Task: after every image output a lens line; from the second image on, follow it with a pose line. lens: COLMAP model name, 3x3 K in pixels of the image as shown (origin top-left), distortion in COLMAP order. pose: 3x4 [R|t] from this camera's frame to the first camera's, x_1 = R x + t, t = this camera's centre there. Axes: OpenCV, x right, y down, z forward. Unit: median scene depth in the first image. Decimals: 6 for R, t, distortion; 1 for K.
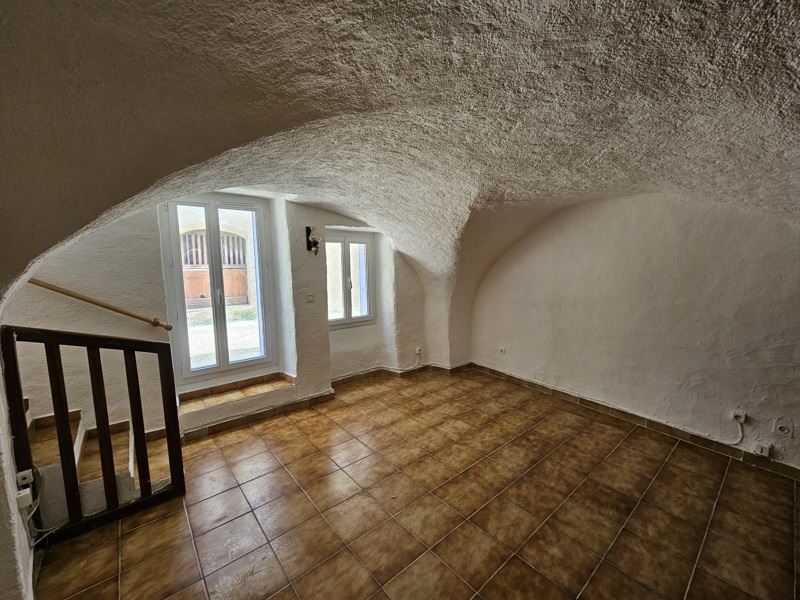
lens RADIAL K [[328.0, 0, 408.5], [0, 328.0, 298.8], [0, 0, 1]] dist [-0.001371, 0.000718]
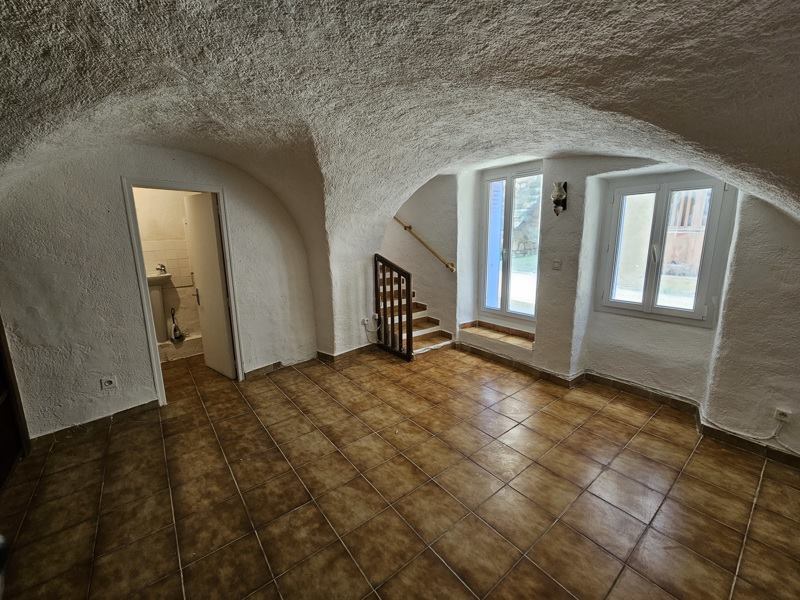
lens RADIAL K [[328.0, 0, 406.4], [0, 328.0, 298.0], [0, 0, 1]] dist [-0.001371, 0.000718]
pose [[-0.029949, 0.203389, -0.978640, 0.739665], [-0.093115, 0.974254, 0.205327, -0.072512], [0.995205, 0.097275, -0.010239, 0.747720]]
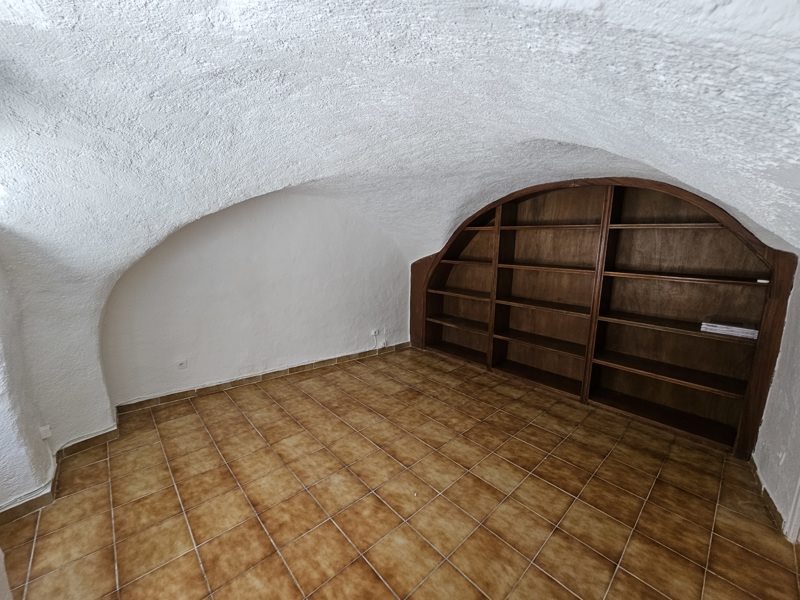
lens RADIAL K [[328.0, 0, 404.1], [0, 328.0, 302.4], [0, 0, 1]] dist [-0.001371, 0.000718]
pose [[-0.042198, -0.178358, 0.983060, -0.688485], [0.086455, 0.979594, 0.181440, -0.111803], [-0.995362, 0.092647, -0.025917, 0.753380]]
